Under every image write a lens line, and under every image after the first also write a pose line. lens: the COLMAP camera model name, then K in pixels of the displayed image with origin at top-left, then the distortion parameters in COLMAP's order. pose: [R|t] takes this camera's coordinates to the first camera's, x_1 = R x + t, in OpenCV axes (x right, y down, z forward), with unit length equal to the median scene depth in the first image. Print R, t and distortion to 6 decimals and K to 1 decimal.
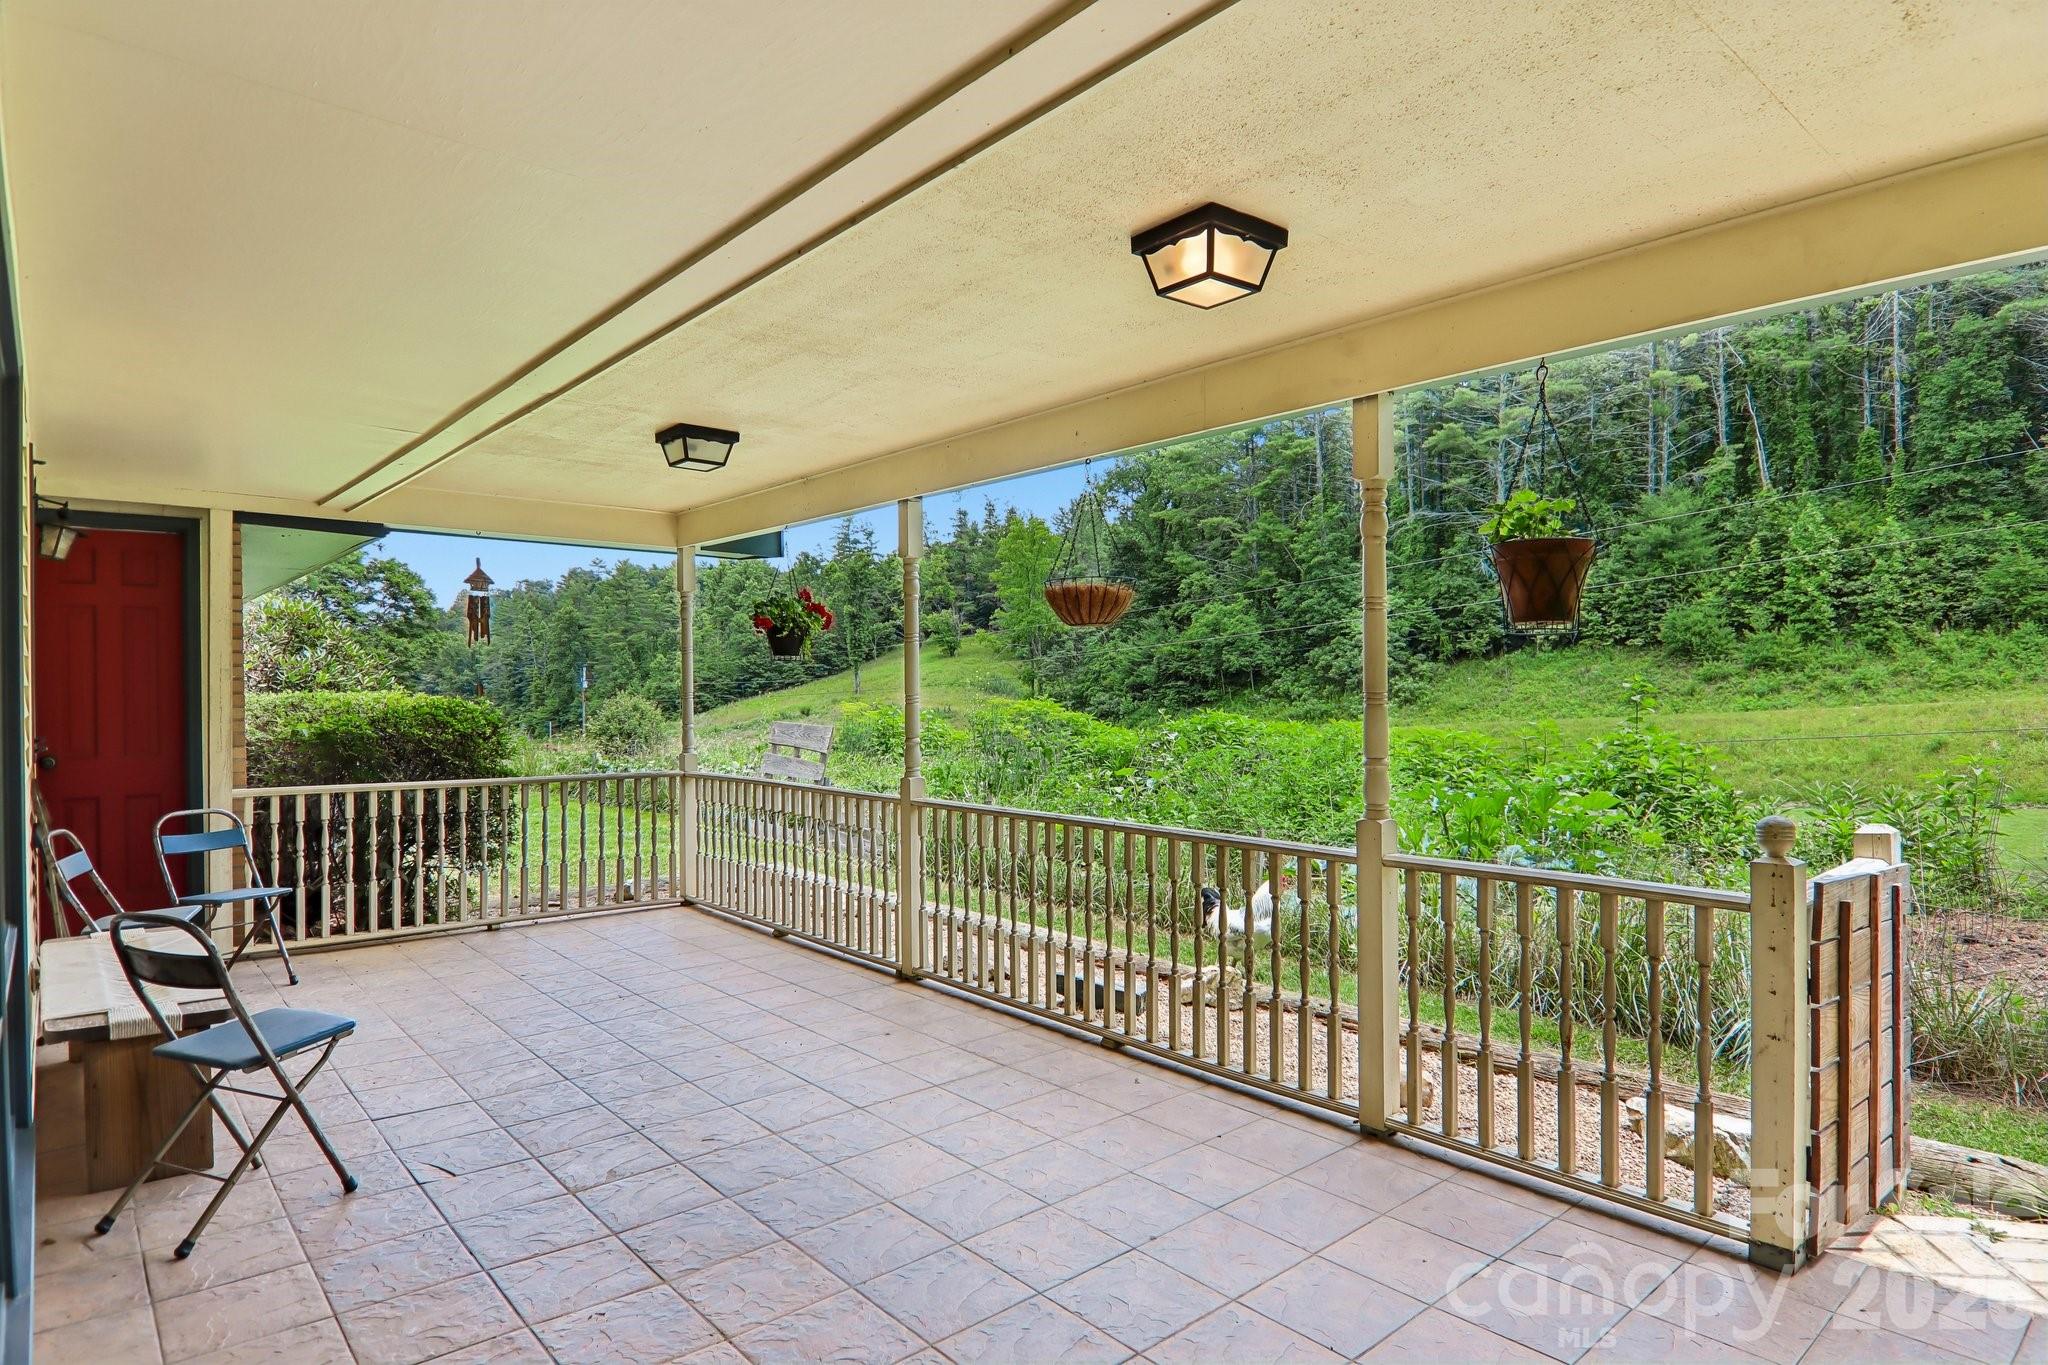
lens RADIAL K [[1136.8, 0, 1022.0], [0, 1136.8, 687.0], [0, 0, 1]] dist [0.005850, -0.018311]
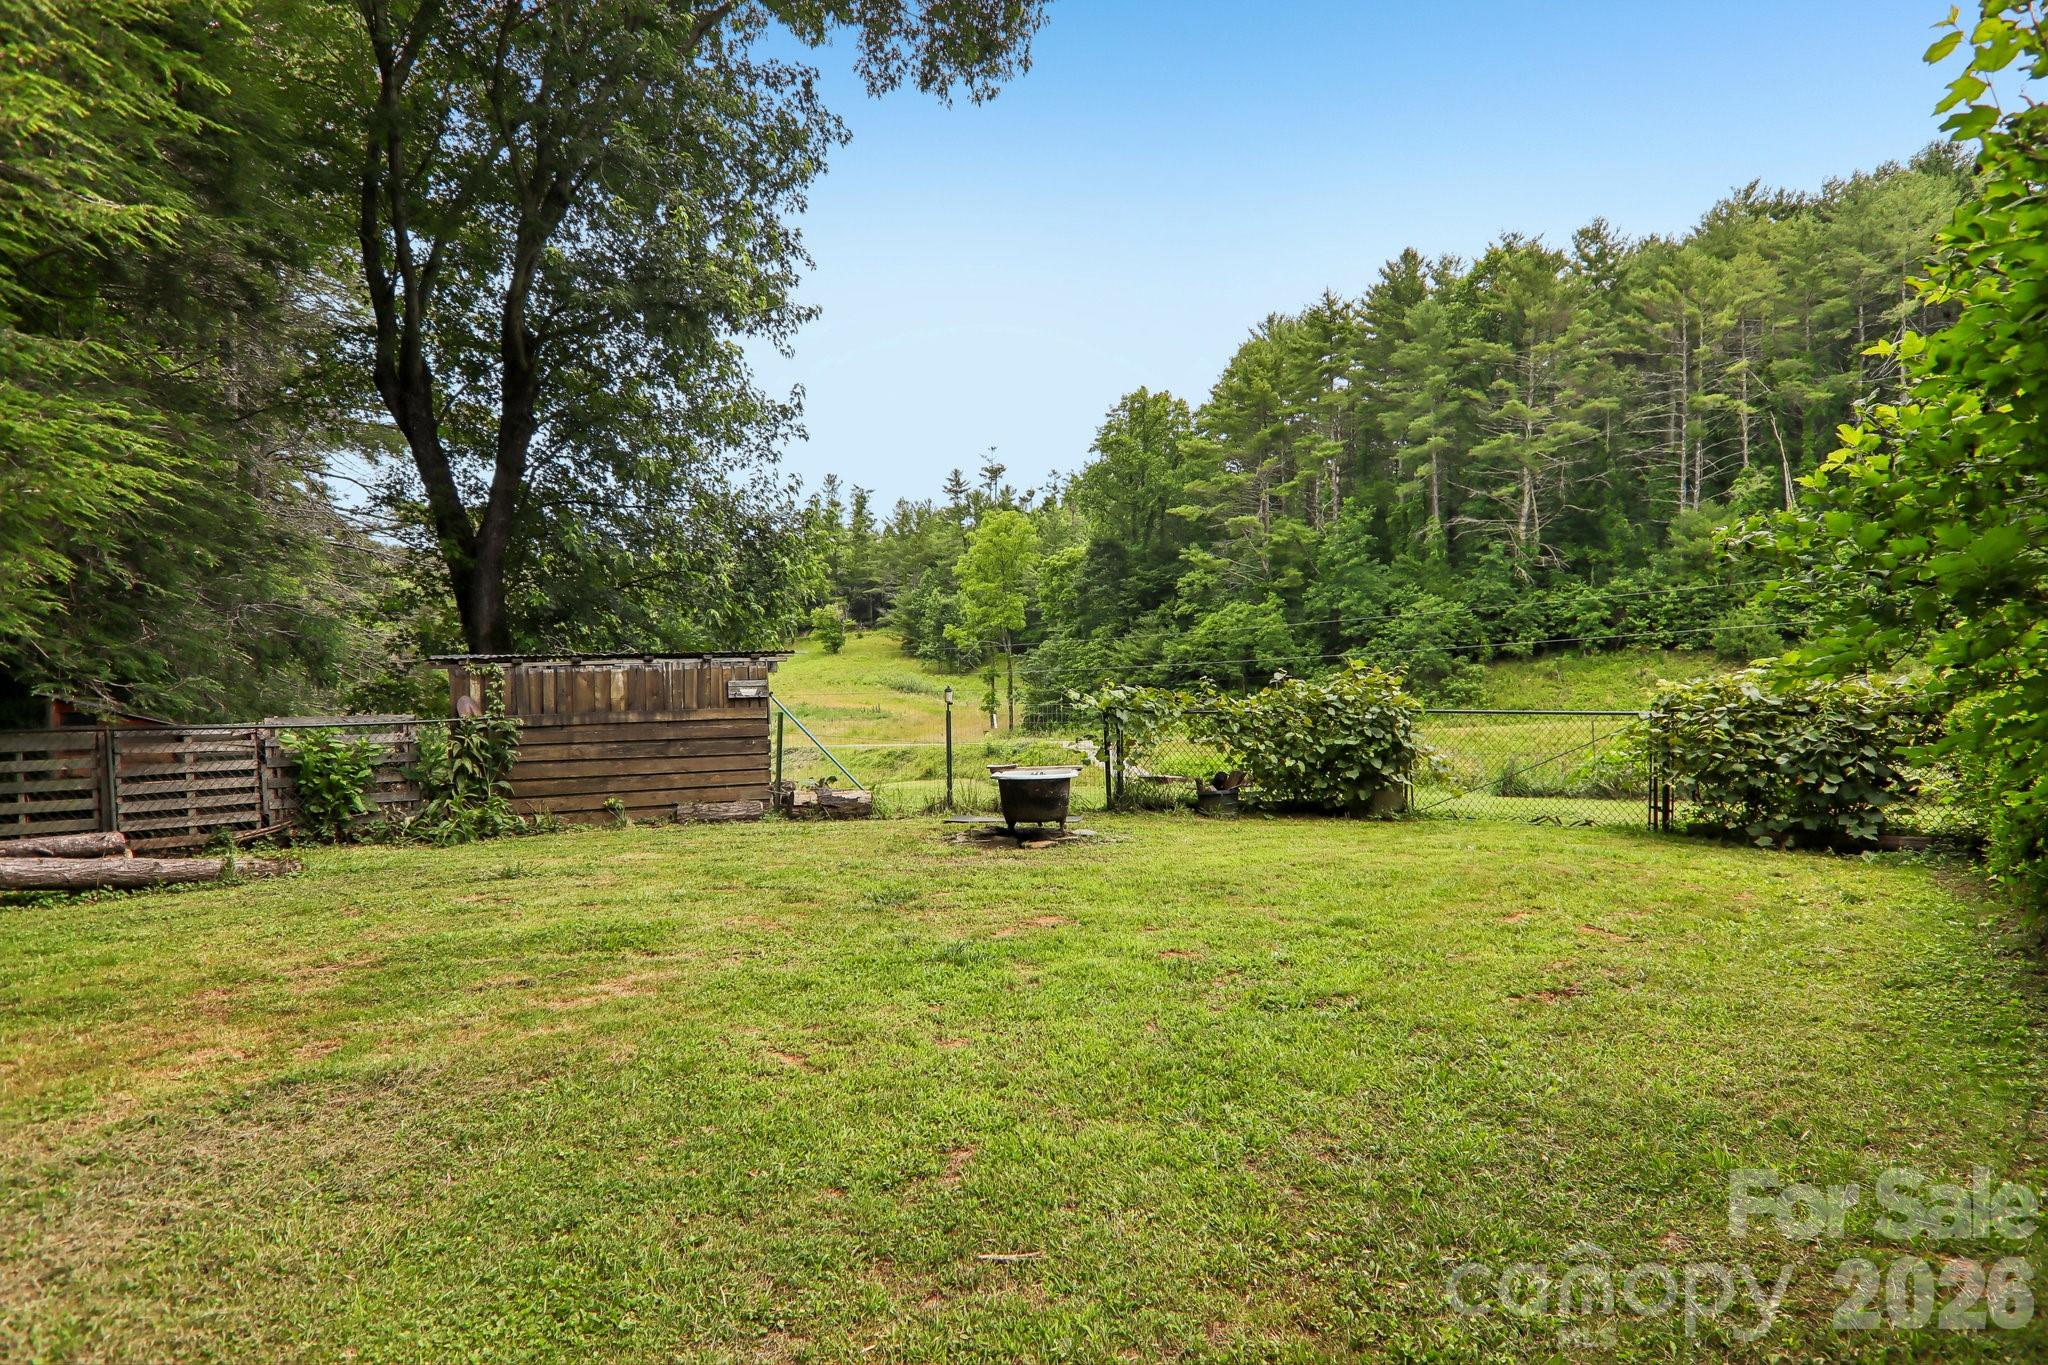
lens RADIAL K [[1136.8, 0, 1025.0], [0, 1136.8, 693.7], [0, 0, 1]] dist [0.005850, -0.018311]
pose [[0.978468, 0.006465, 0.206296, -0.228016], [-0.007545, 0.999962, 0.004450, 0.003353], [-0.206259, -0.005911, 0.978479, 0.068189]]
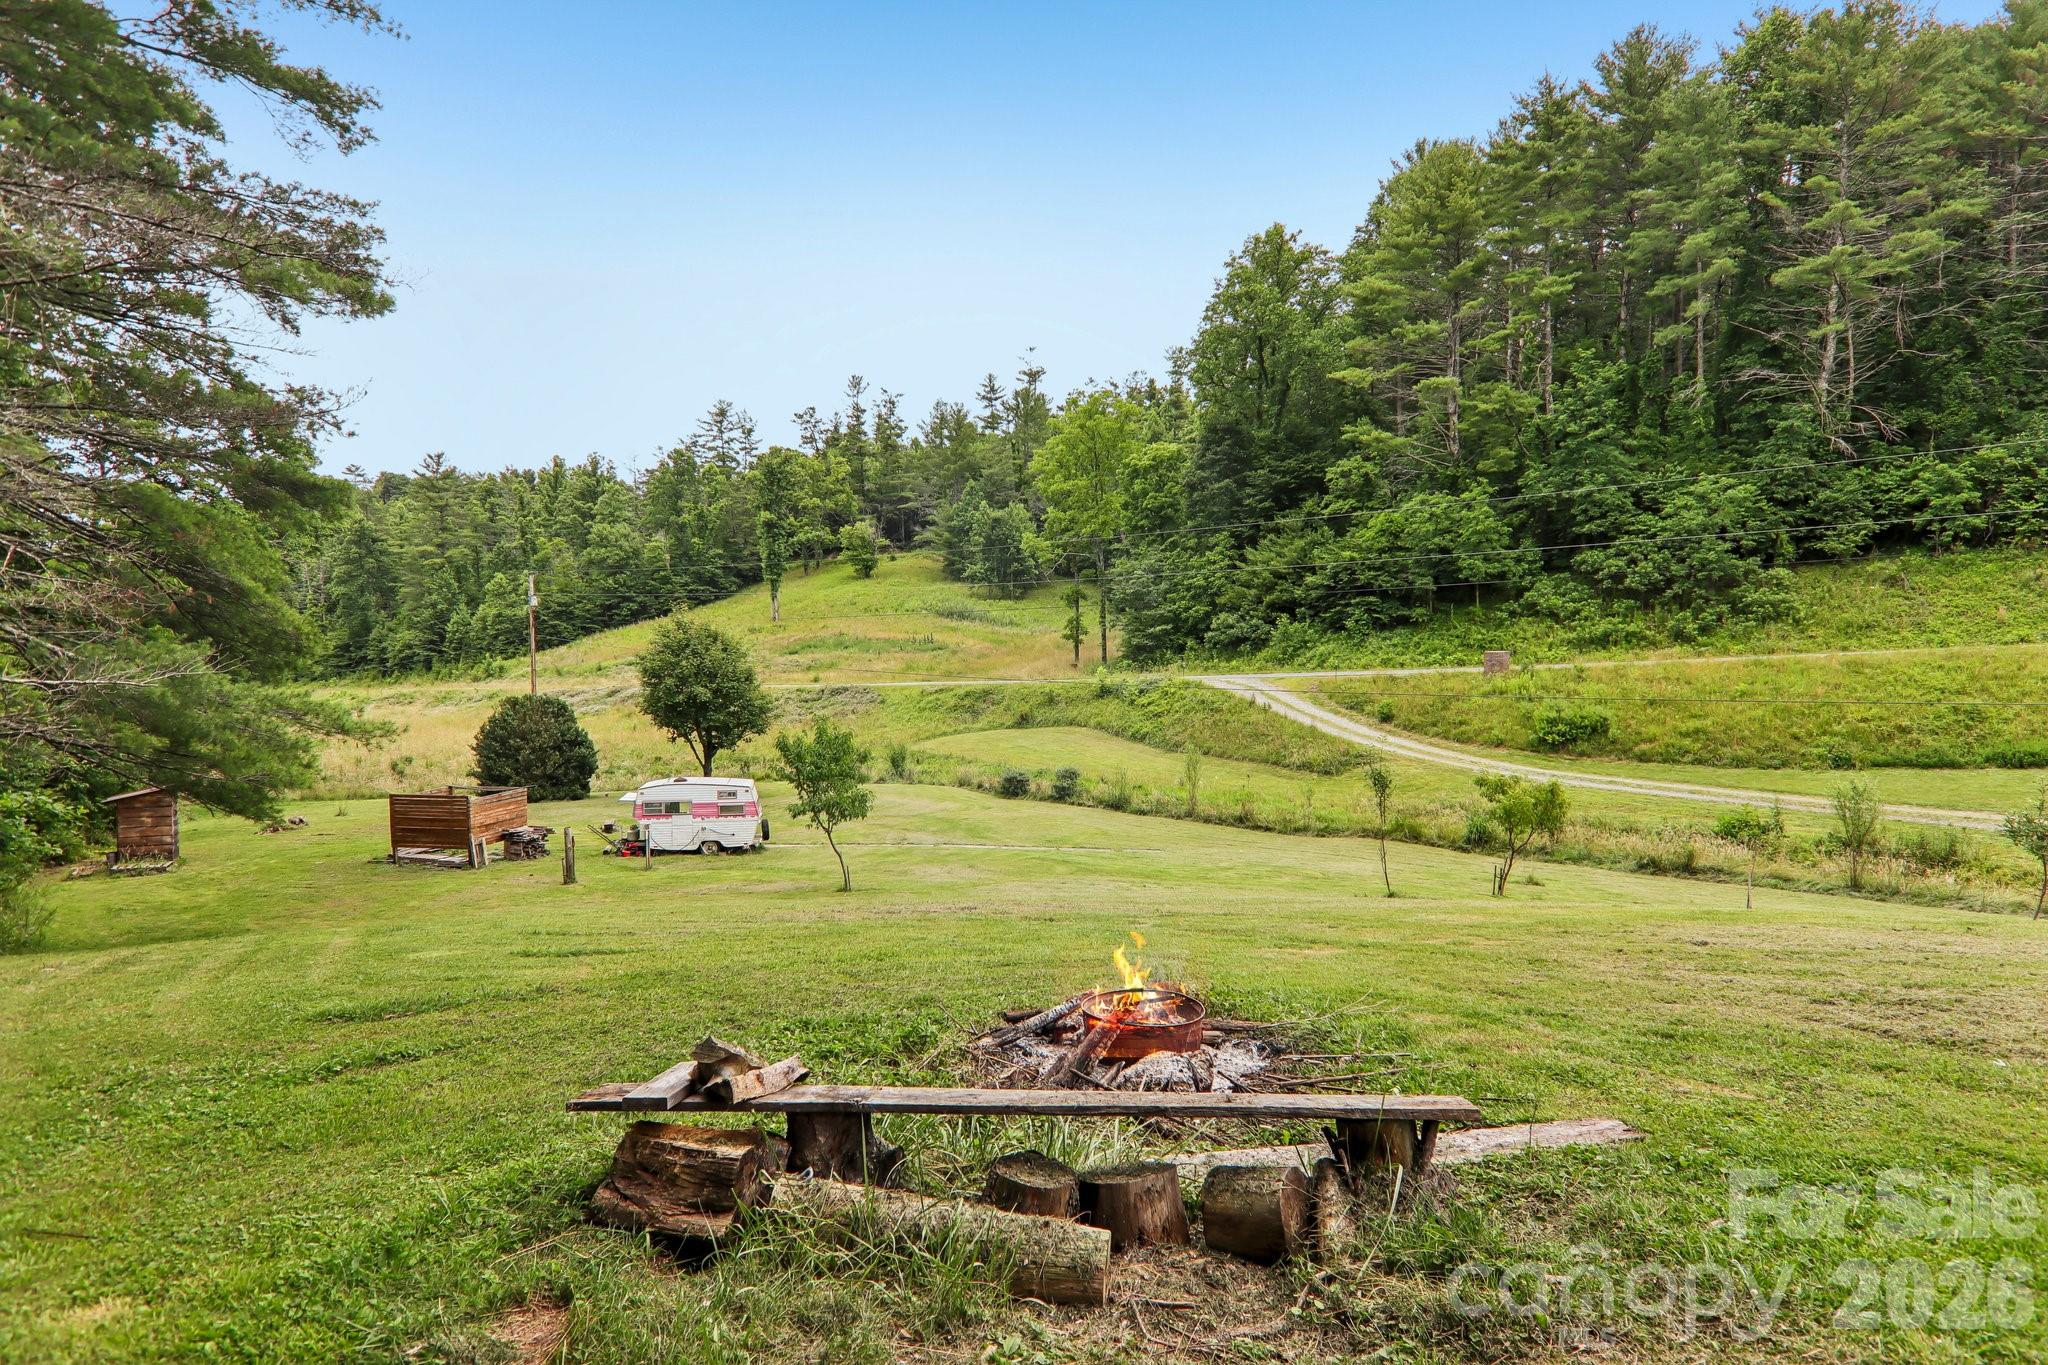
lens RADIAL K [[1136.8, 0, 1026.4], [0, 1136.8, 688.6], [0, 0, 1]] dist [0.005850, -0.018311]
pose [[0.979491, -0.015367, 0.200902, -0.259846], [0.003203, 0.998149, 0.060733, 0.010239], [-0.201463, -0.058844, 0.977727, 0.316733]]
